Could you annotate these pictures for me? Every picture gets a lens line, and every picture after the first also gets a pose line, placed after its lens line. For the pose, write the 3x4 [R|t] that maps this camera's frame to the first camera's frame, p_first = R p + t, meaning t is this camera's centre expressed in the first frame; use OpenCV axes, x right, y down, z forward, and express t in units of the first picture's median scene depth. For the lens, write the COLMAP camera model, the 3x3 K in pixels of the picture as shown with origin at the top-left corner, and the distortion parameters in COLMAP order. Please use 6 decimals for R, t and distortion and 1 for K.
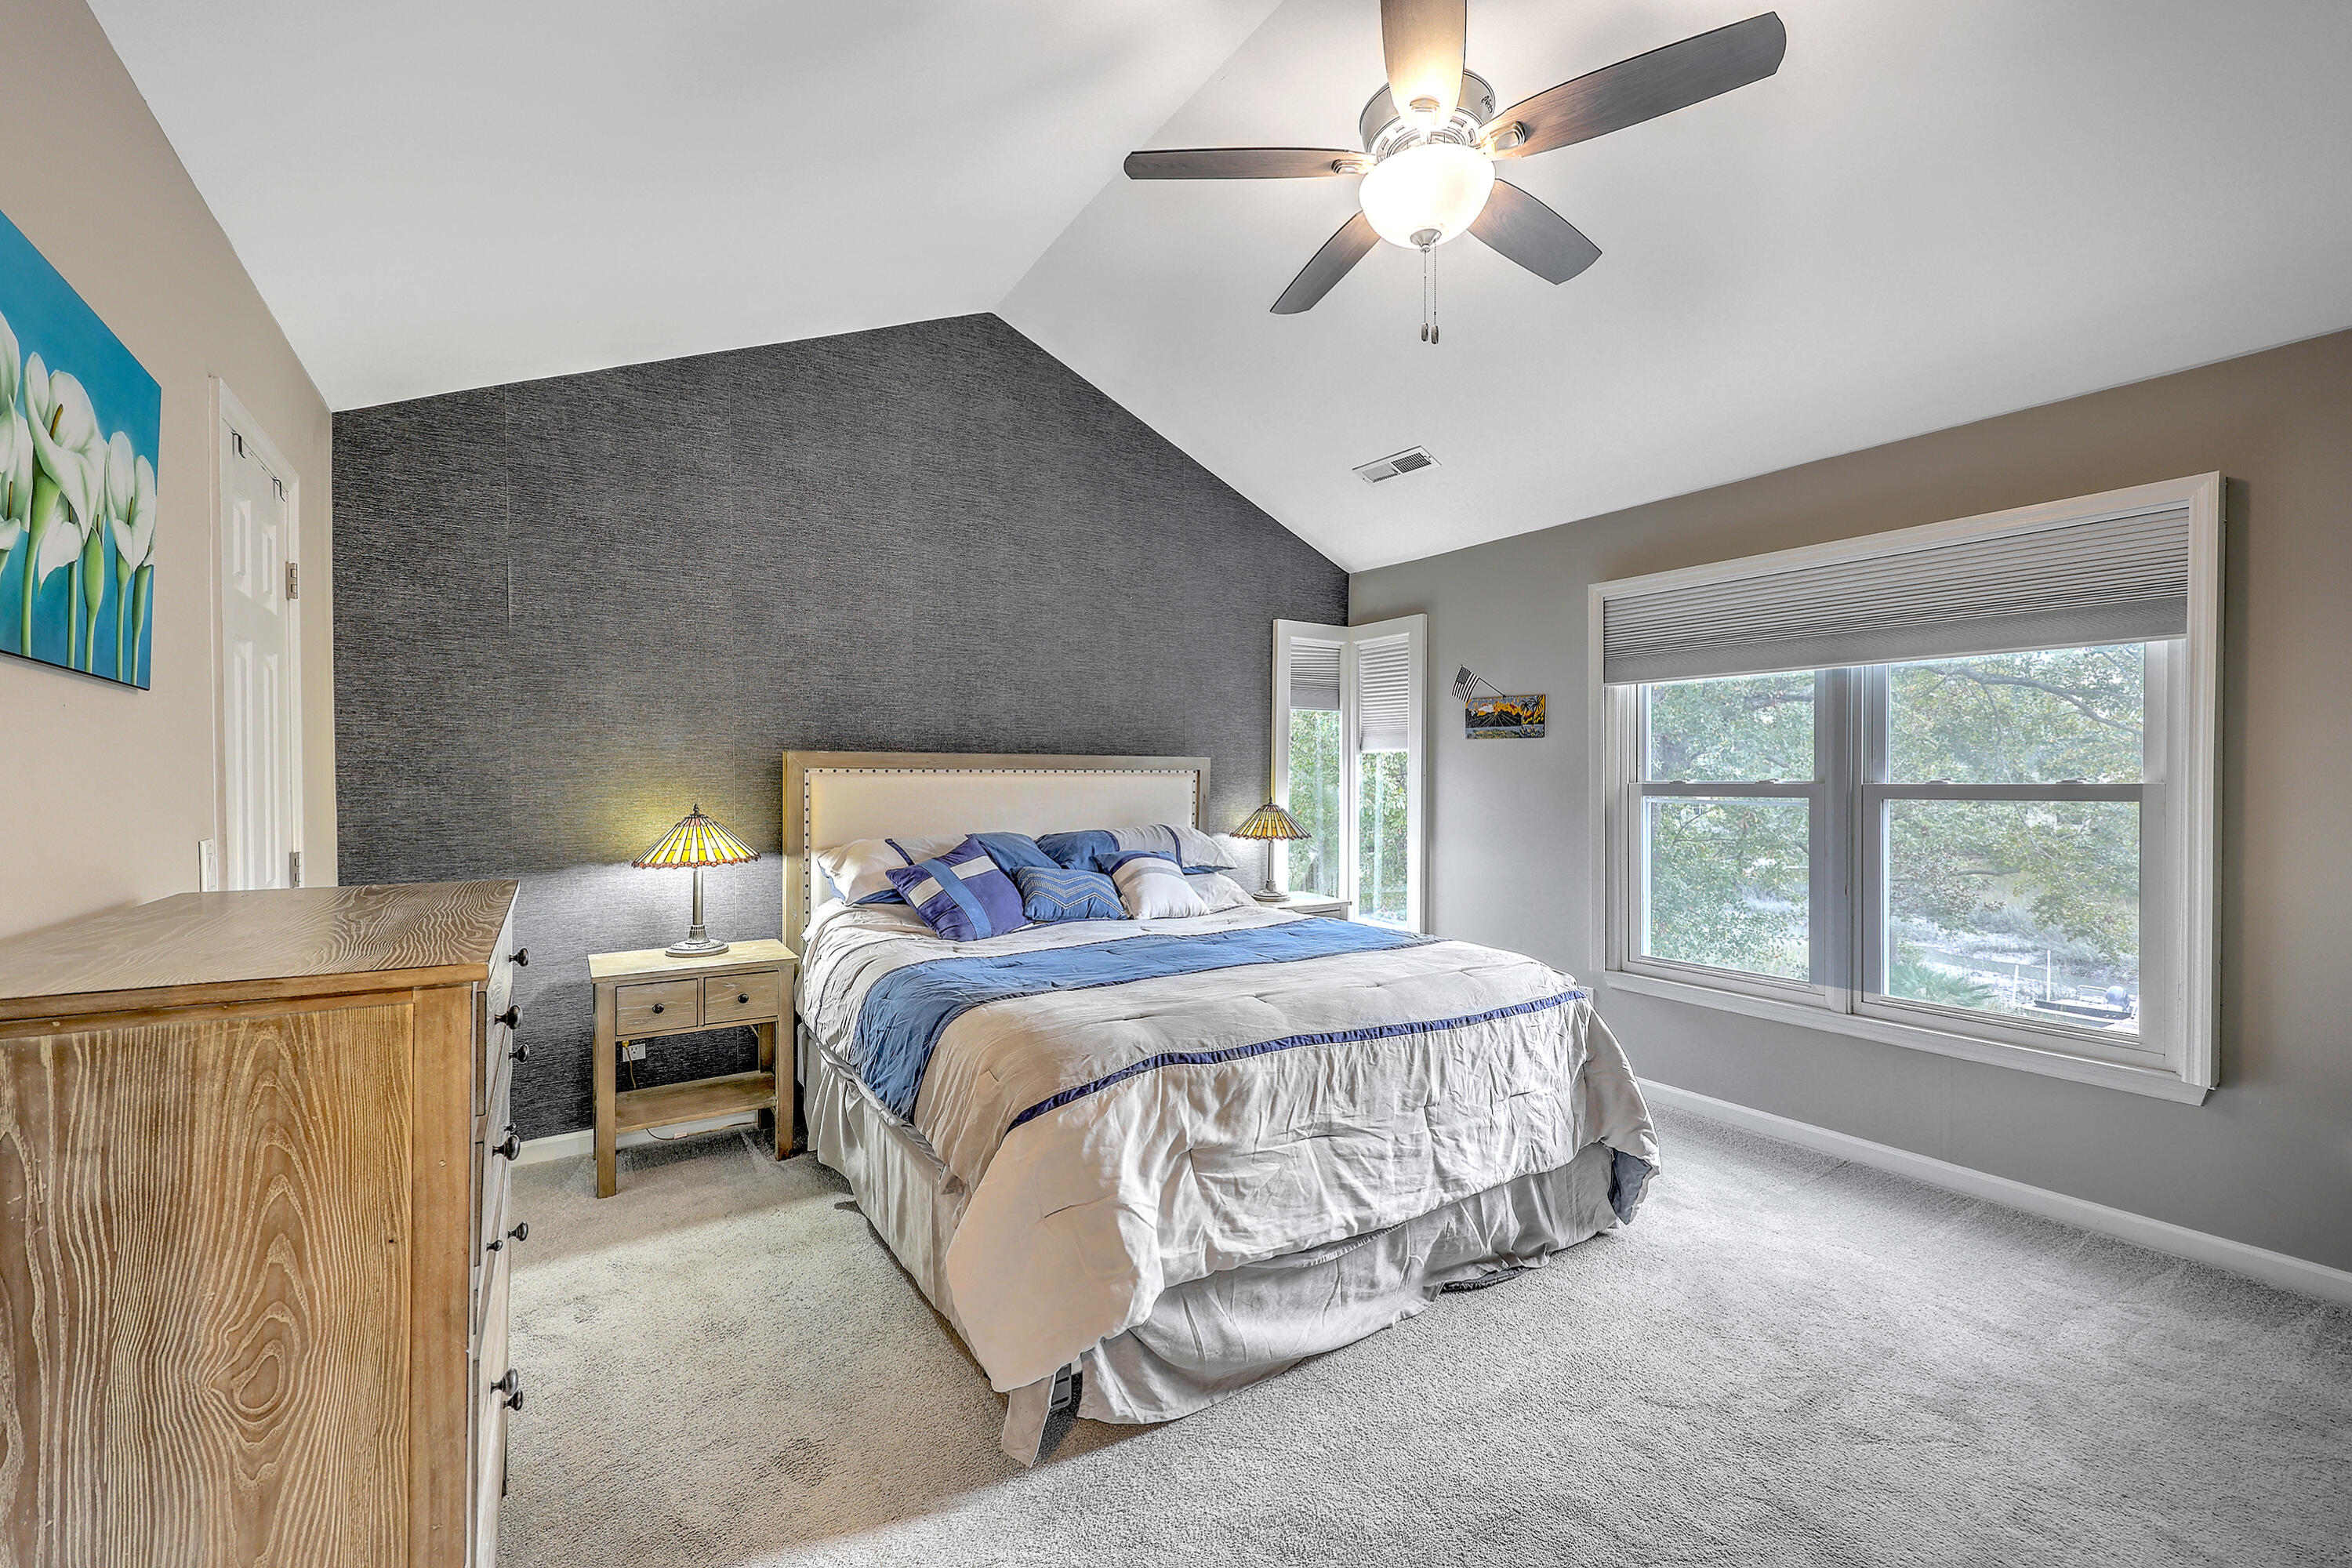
lens RADIAL K [[949.6, 0, 1176.0], [0, 949.6, 784.0], [0, 0, 1]] dist [-0.000309, -0.000473]
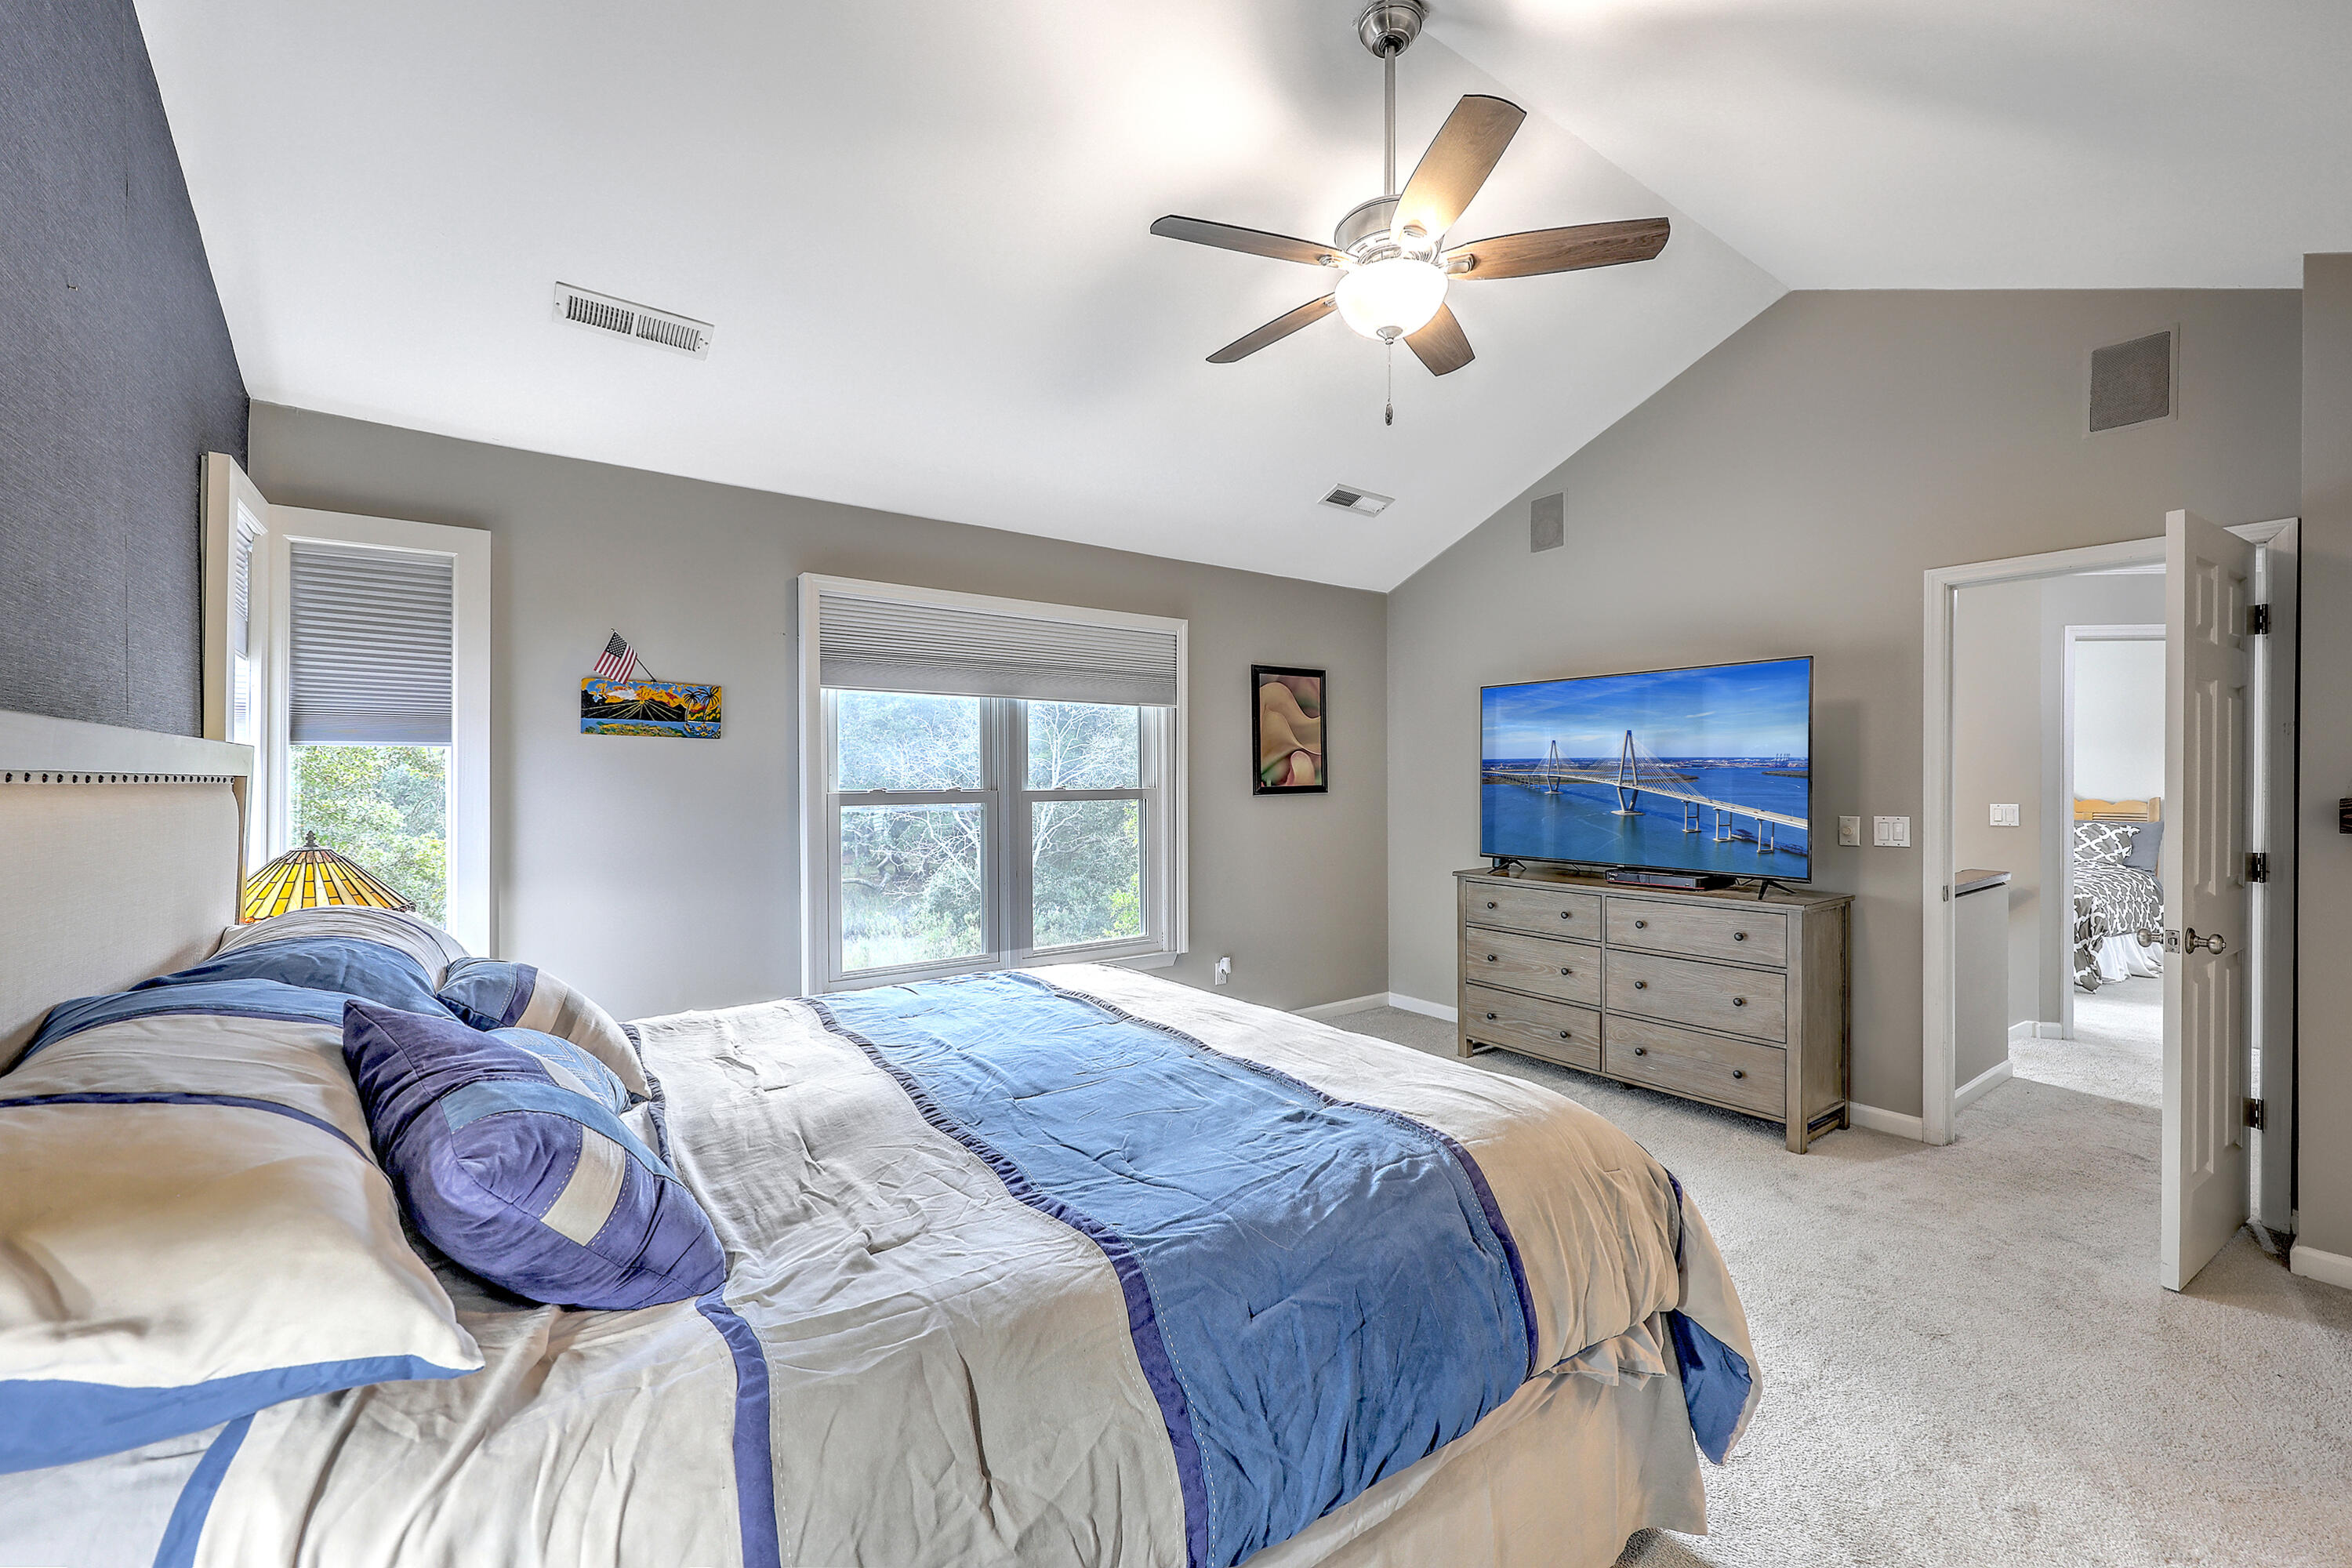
lens RADIAL K [[923.6, 0, 1176.0], [0, 923.6, 784.0], [0, 0, 1]] dist [0.000061, -0.000075]
pose [[-0.060157, -0.006905, 0.998165, -0.470900], [0.010474, 0.999917, 0.007549, -0.013188], [-0.998134, 0.010909, -0.060080, 0.722171]]
